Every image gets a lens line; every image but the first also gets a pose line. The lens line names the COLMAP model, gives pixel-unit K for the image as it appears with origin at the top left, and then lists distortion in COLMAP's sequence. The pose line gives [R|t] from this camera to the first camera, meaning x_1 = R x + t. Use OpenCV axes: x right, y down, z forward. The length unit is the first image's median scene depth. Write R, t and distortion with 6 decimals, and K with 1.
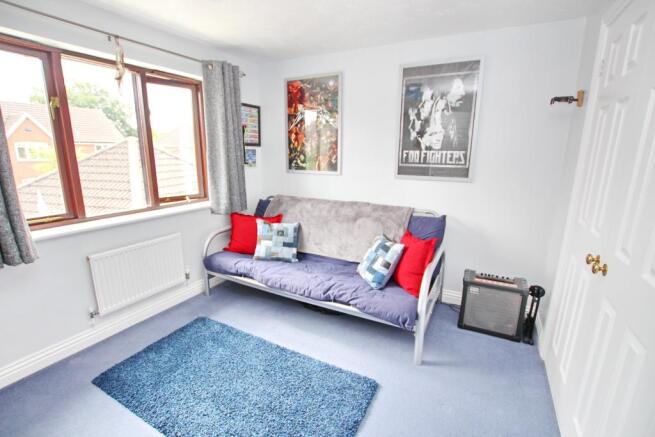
lens RADIAL K [[303.4, 0, 327.0], [0, 303.4, 219.7], [0, 0, 1]] dist [-0.031622, 0.004996]
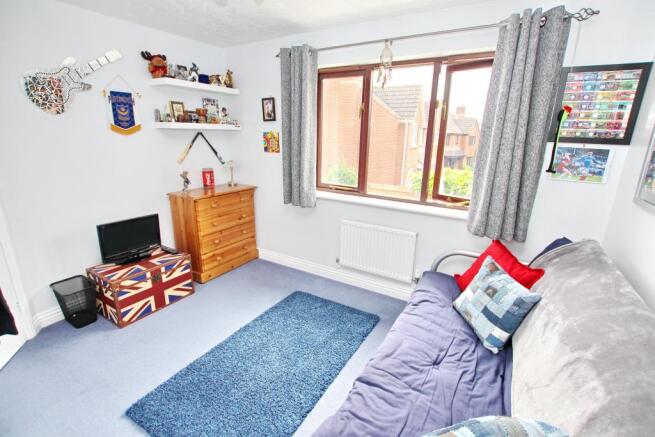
lens RADIAL K [[303.4, 0, 327.0], [0, 303.4, 219.7], [0, 0, 1]] dist [-0.031622, 0.004996]
pose [[-0.060352, 0.257126, -0.964492, 0.440410], [-0.244066, 0.933122, 0.264035, -0.181684], [0.967879, 0.251334, 0.006440, 0.740129]]
